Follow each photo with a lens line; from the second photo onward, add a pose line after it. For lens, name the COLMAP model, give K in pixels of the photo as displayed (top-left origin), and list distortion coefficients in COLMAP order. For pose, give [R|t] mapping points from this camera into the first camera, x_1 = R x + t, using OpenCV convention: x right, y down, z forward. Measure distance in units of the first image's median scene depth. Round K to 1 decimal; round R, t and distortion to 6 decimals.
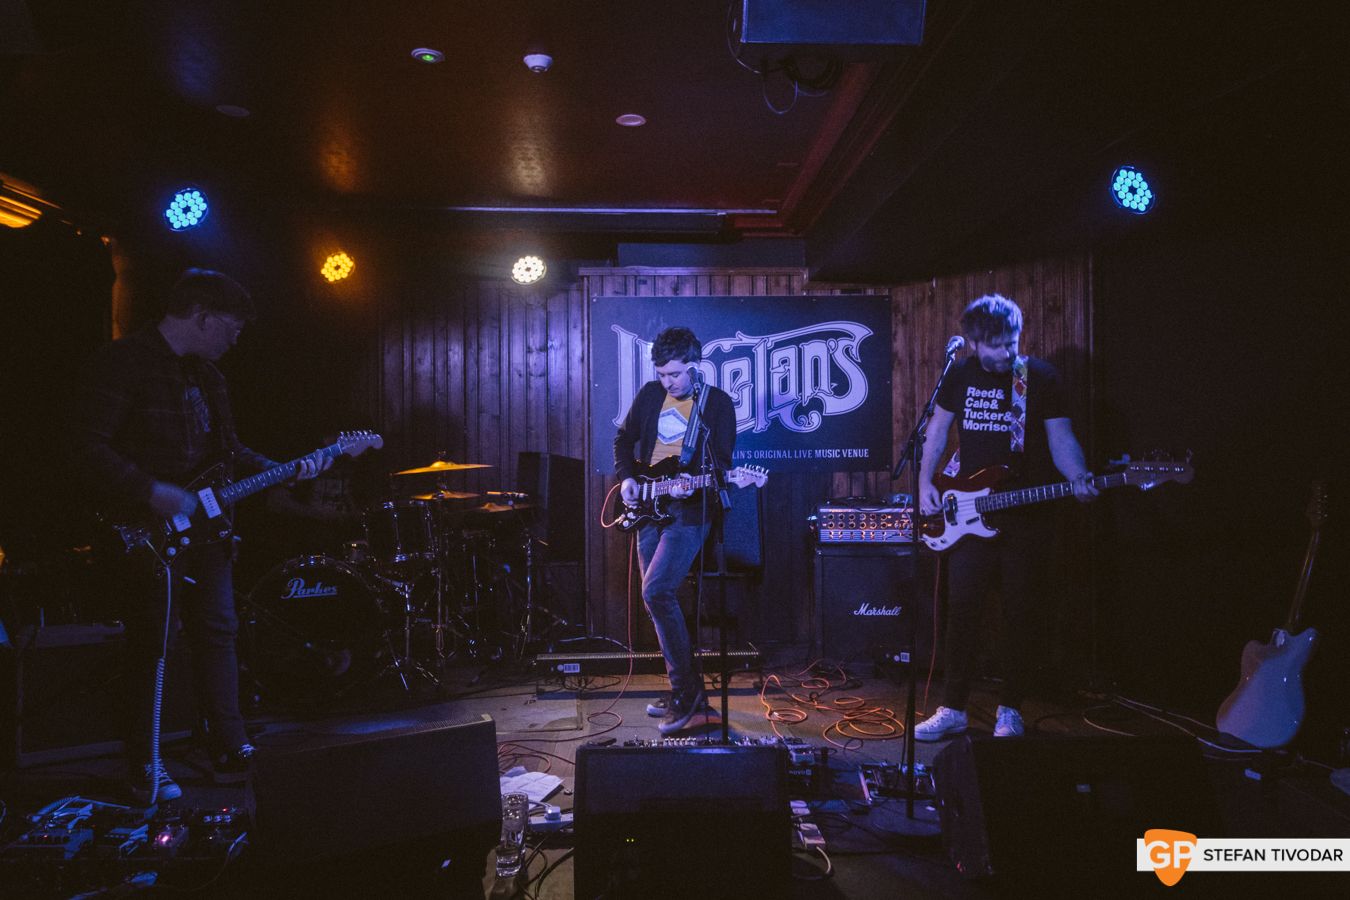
lens RADIAL K [[925.0, 0, 671.6], [0, 925.0, 451.9], [0, 0, 1]] dist [0.039397, -0.001138]
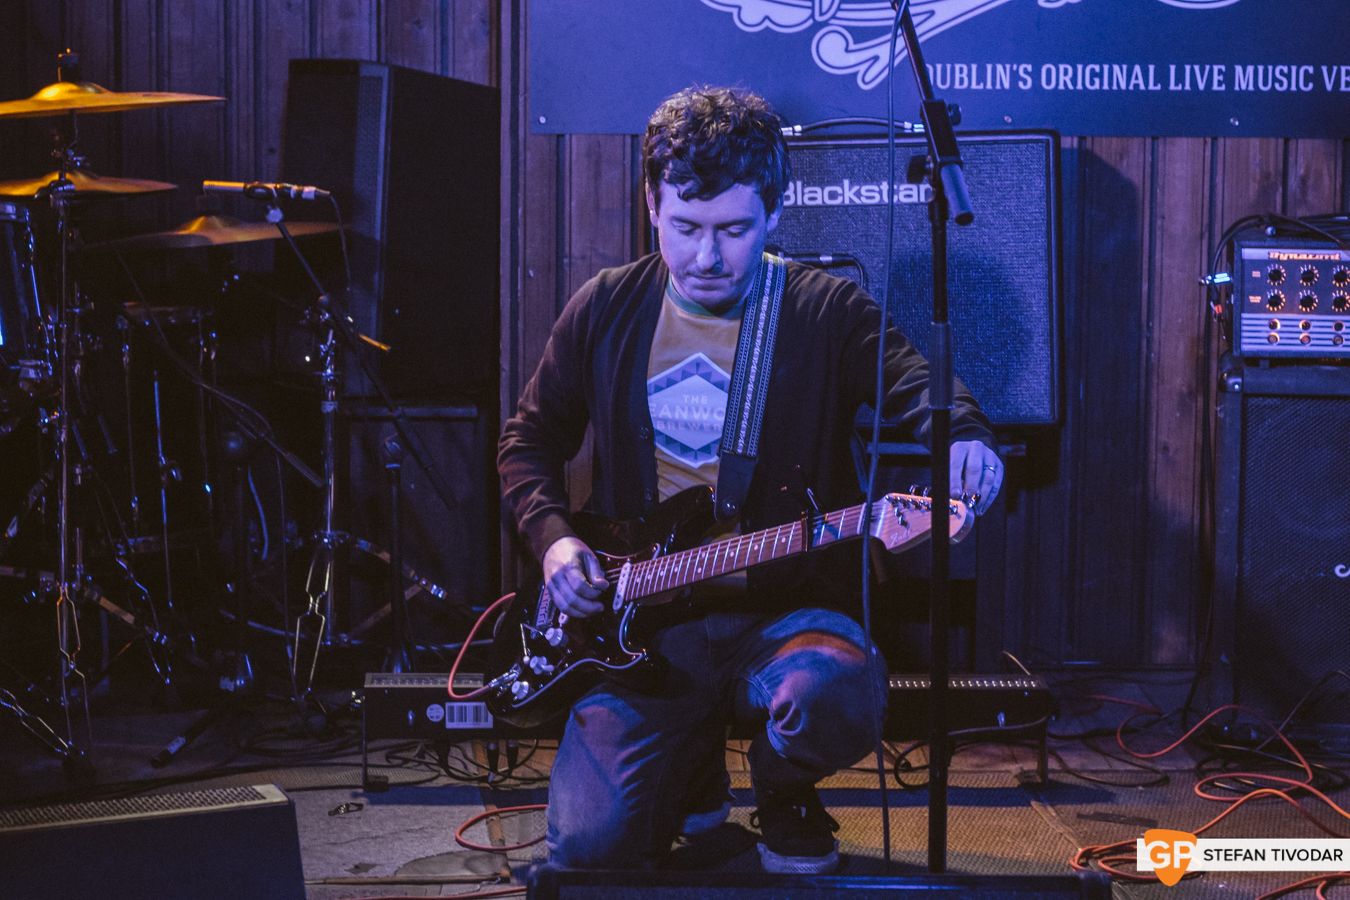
lens RADIAL K [[3209.8, 0, 673.2], [0, 3209.8, 446.9], [0, 0, 1]] dist [-0.072438, 0.000000]
pose [[0.999522, 0.018689, -0.024638, -0.008065], [-0.015693, 0.993053, 0.116620, 0.003230], [0.026646, -0.116178, 0.992871, -0.112356]]
